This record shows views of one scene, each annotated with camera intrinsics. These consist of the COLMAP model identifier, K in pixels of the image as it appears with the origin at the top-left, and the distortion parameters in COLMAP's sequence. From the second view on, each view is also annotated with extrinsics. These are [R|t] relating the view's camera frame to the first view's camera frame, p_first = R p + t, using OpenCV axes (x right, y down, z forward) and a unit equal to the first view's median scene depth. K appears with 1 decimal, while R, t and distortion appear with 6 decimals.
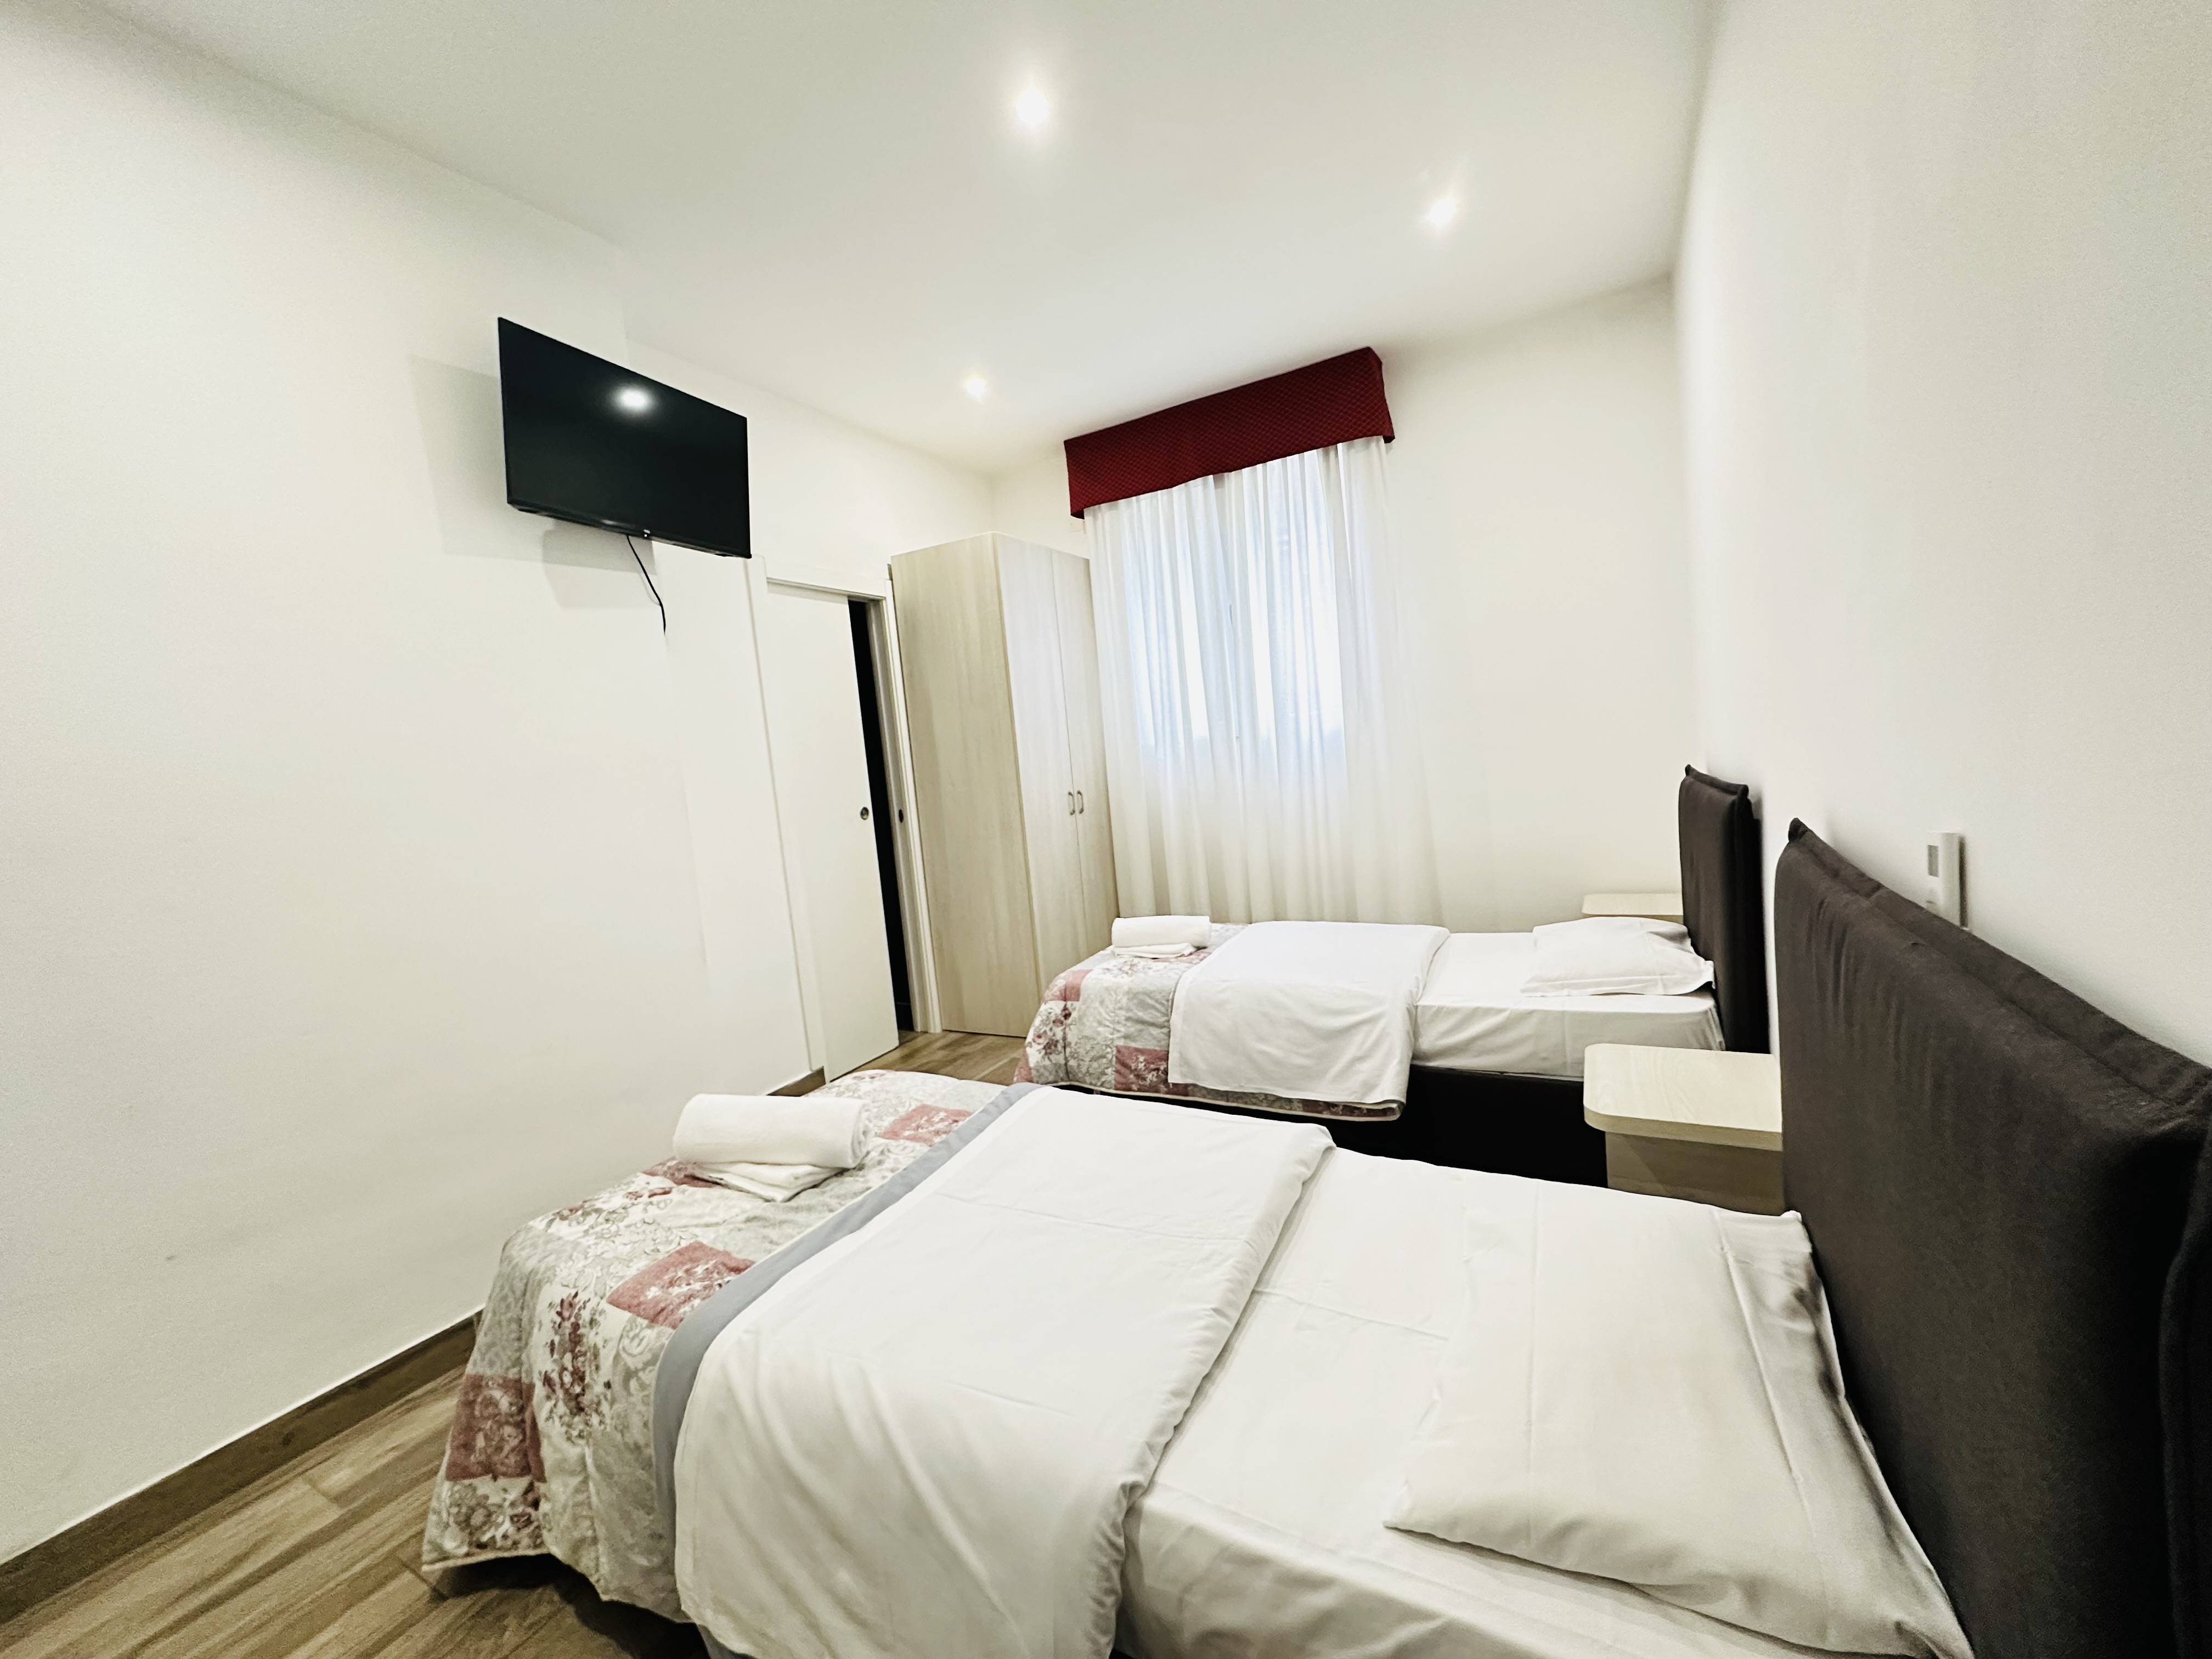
lens RADIAL K [[881.7, 0, 1106.8], [0, 881.7, 828.8], [0, 0, 1]] dist [-0.002333, 0.000289]
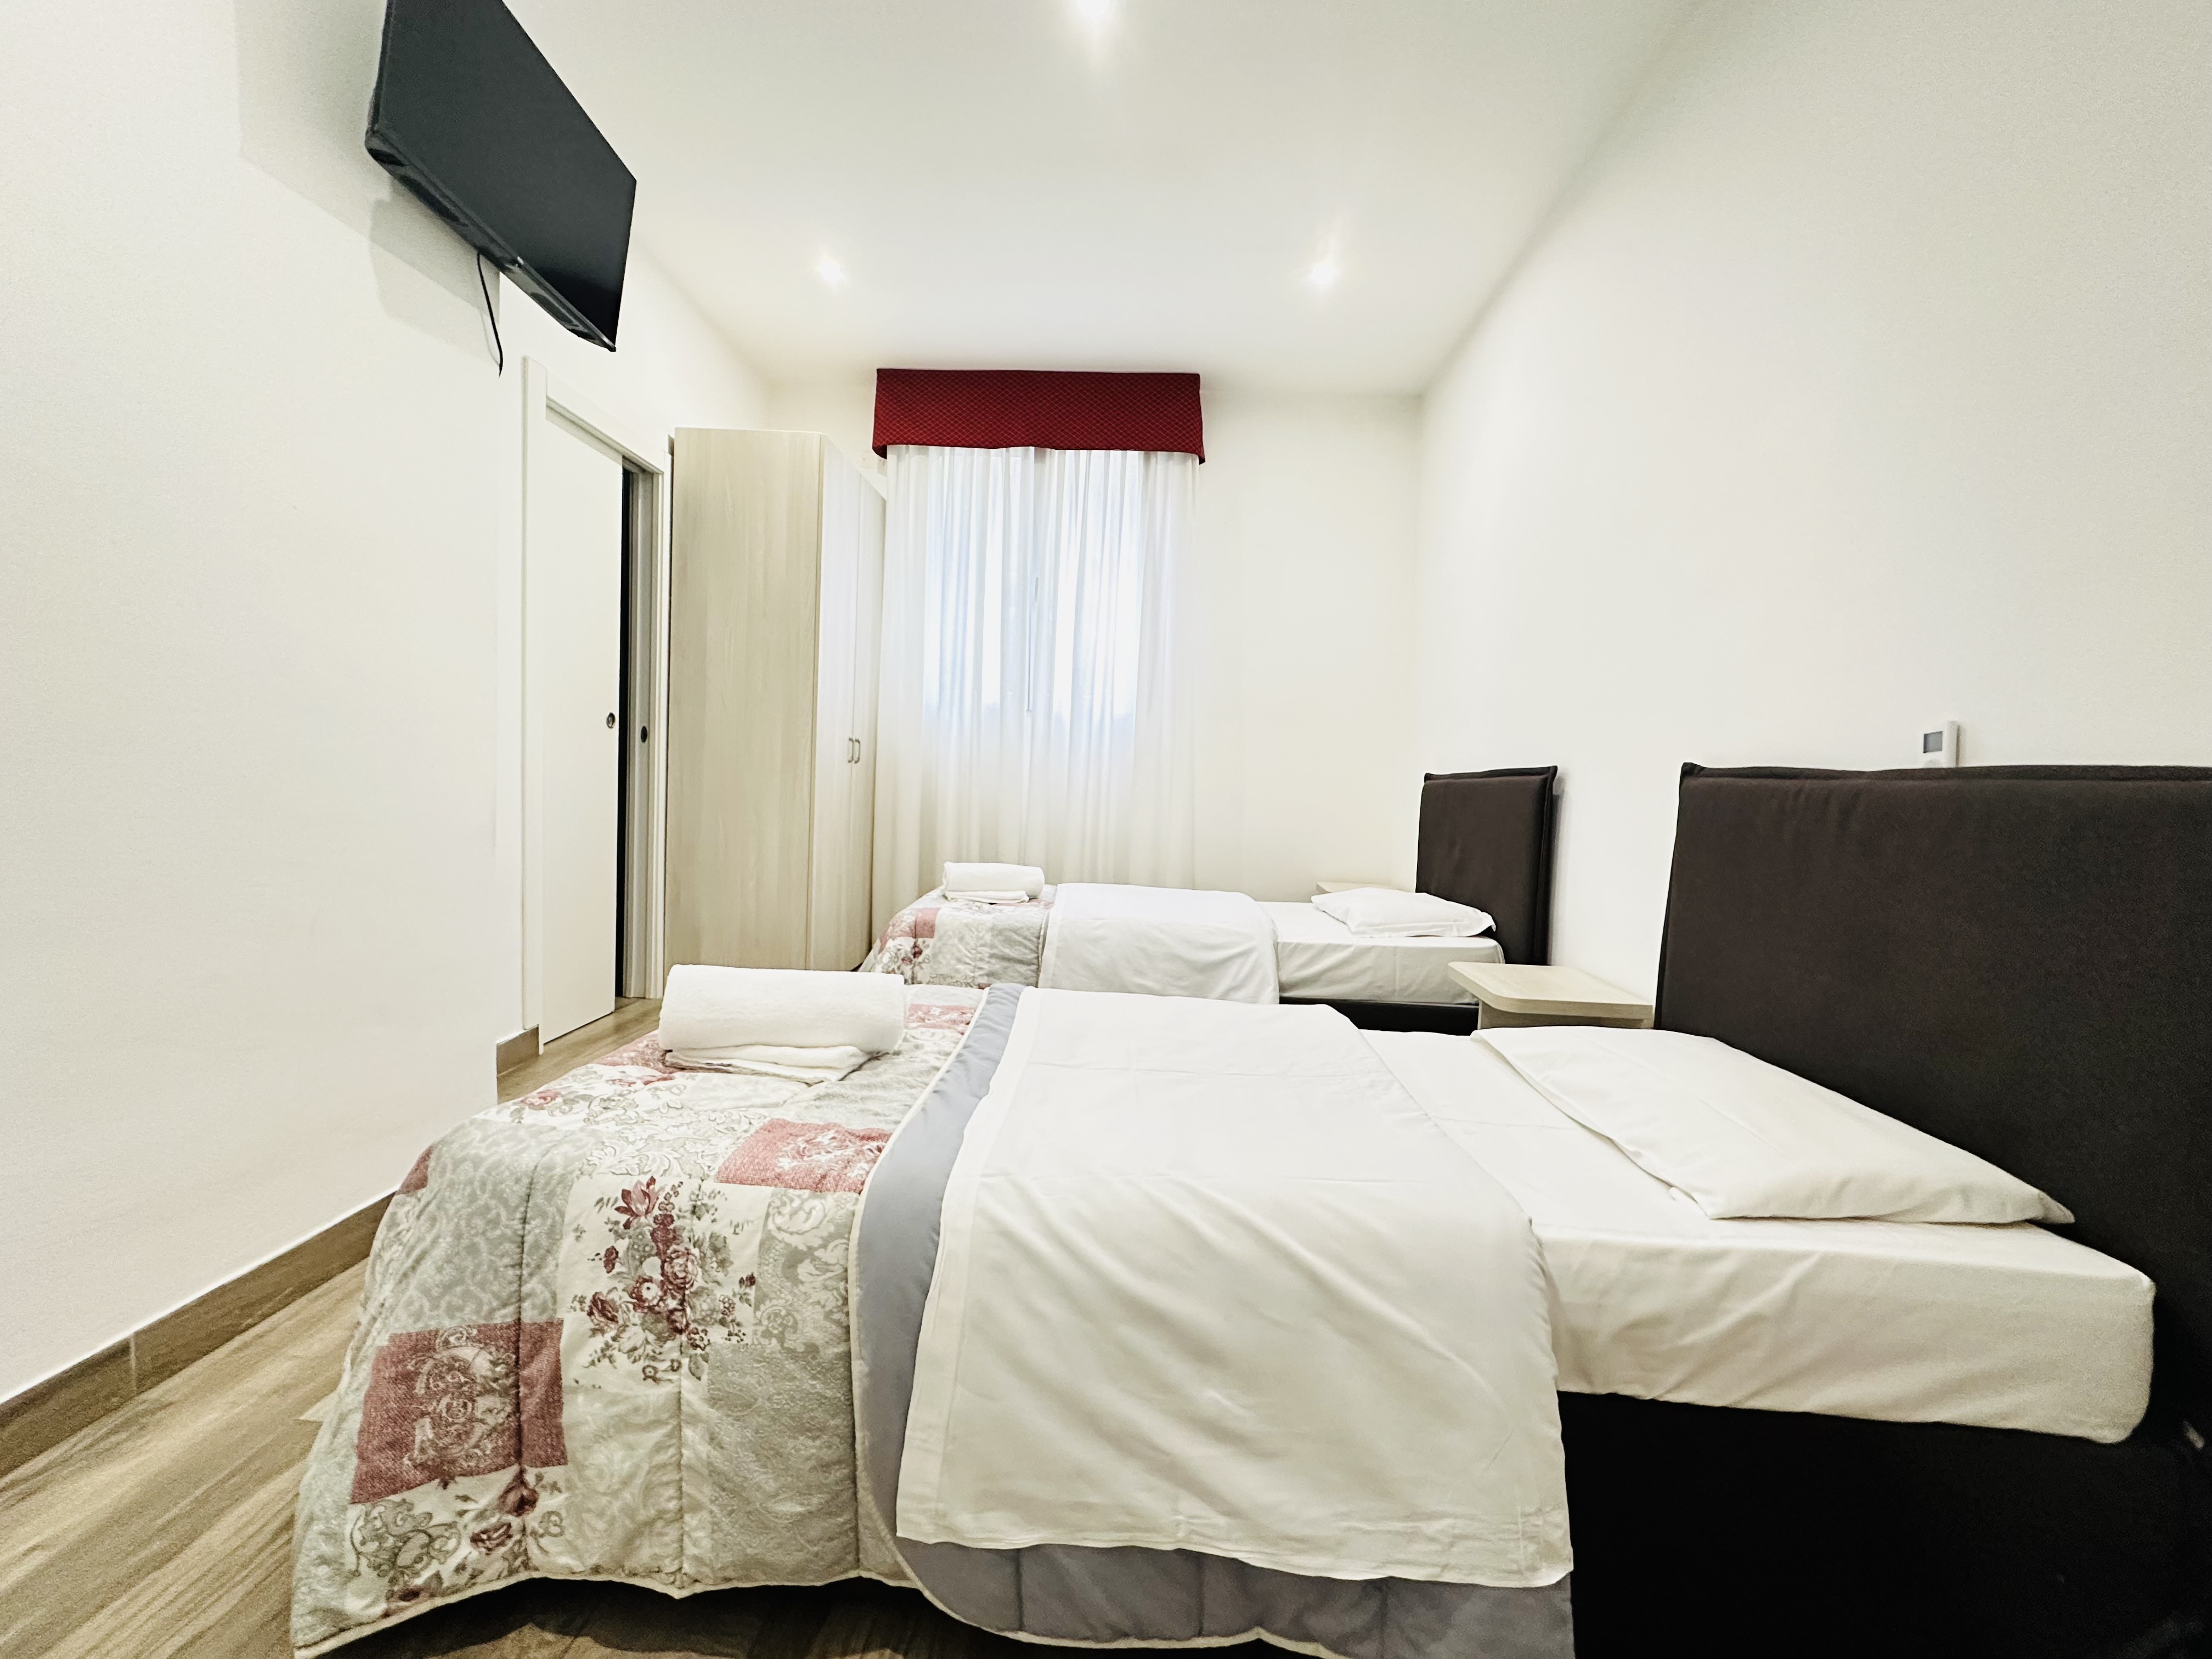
lens RADIAL K [[881.7, 0, 1106.8], [0, 881.7, 828.8], [0, 0, 1]] dist [-0.002333, 0.000289]
pose [[0.887168, 0.104943, 0.449355, -0.601662], [-0.087783, 0.994396, -0.058920, 0.241577], [-0.453020, 0.012827, 0.891408, 0.176118]]
